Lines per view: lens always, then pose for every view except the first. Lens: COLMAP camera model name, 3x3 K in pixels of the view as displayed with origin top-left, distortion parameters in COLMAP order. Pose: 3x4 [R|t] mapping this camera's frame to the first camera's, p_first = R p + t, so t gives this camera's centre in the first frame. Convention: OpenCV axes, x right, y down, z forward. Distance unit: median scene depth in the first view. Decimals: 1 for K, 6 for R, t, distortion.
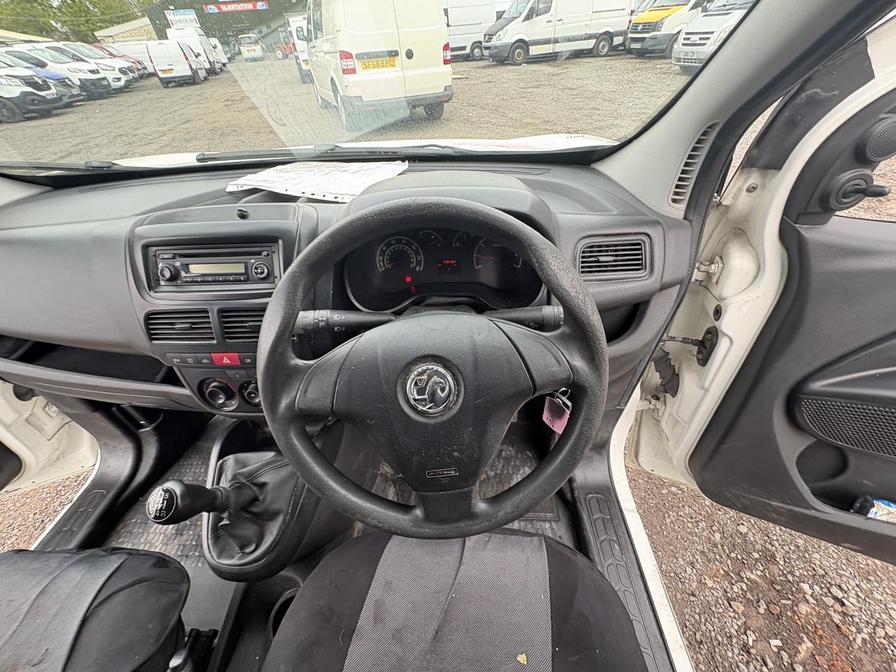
lens RADIAL K [[357.1, 0, 450.7], [0, 357.1, 338.0], [0, 0, 1]] dist [0.001470, -0.000277]
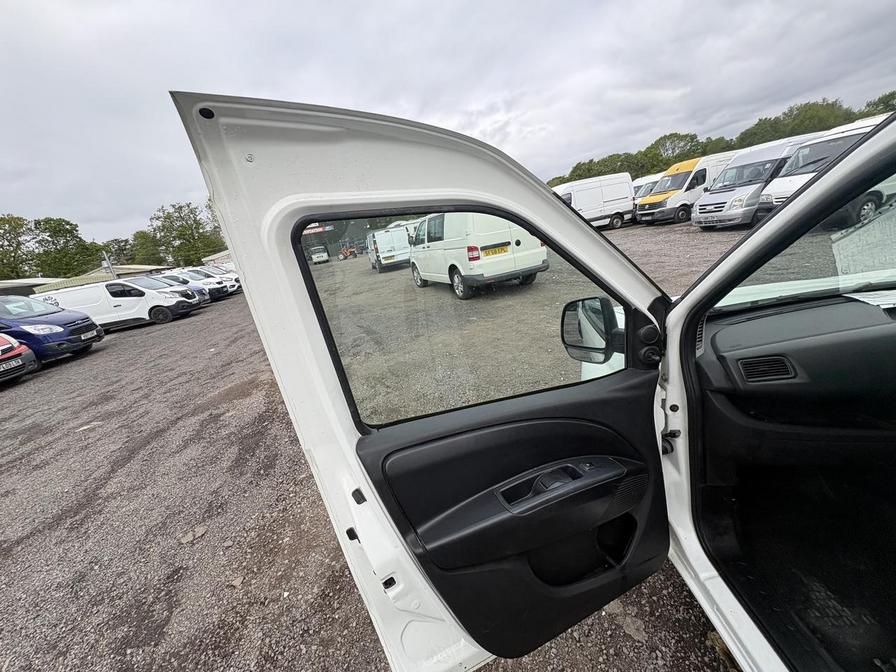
lens RADIAL K [[357.1, 0, 450.4], [0, 357.1, 336.9], [0, 0, 1]] dist [0.001470, -0.000277]
pose [[0.993690, -0.098152, -0.054282, -2.098077], [0.068158, 0.912768, -0.402751, 0.199619], [0.089077, 0.396510, 0.913698, -0.524131]]
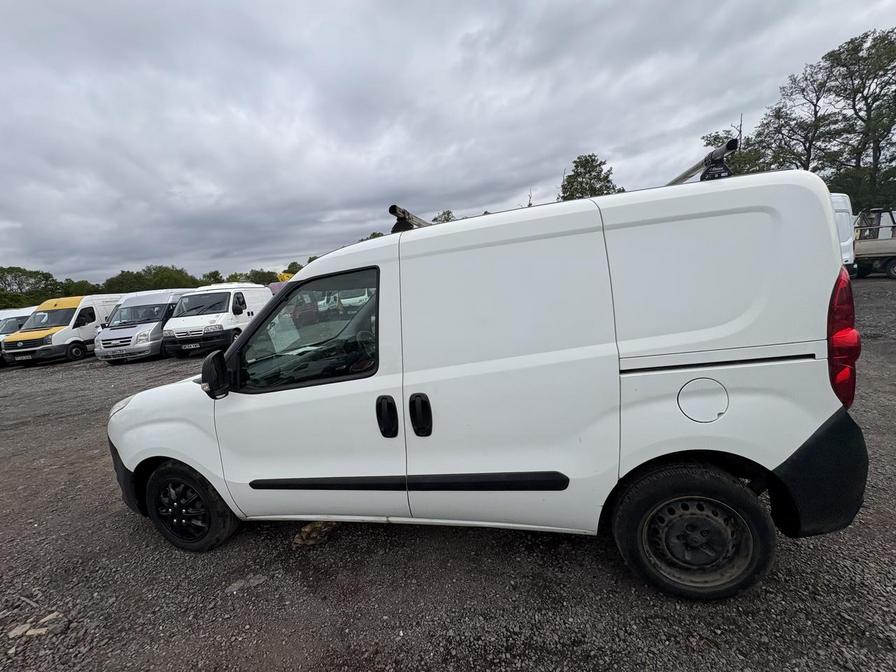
lens RADIAL K [[357.1, 0, 443.3], [0, 357.1, 339.3], [0, 0, 1]] dist [0.001470, -0.000277]
pose [[0.199851, -0.111778, 0.973430, -3.371478], [0.708340, 0.702899, -0.064713, 0.669300], [-0.676989, 0.702452, 0.219652, -0.821940]]
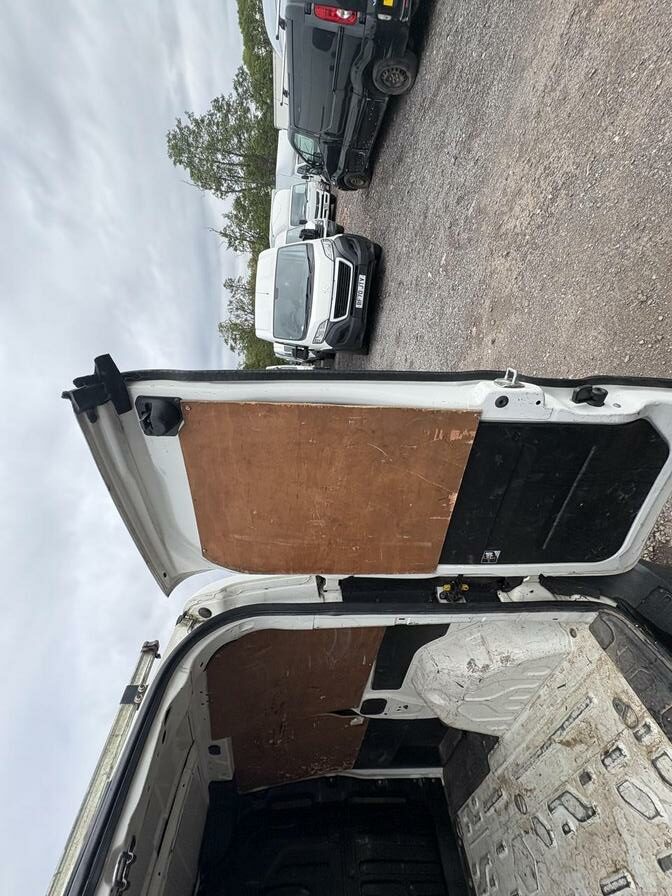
lens RADIAL K [[357.1, 0, 338.4], [0, 357.1, 451.1], [0, 0, 1]] dist [0.001470, -0.000277]
pose [[-0.028745, -0.492383, 0.869904, -0.564733], [0.833270, -0.492491, -0.251225, 2.177294], [0.552118, 0.717643, 0.424445, -2.858807]]
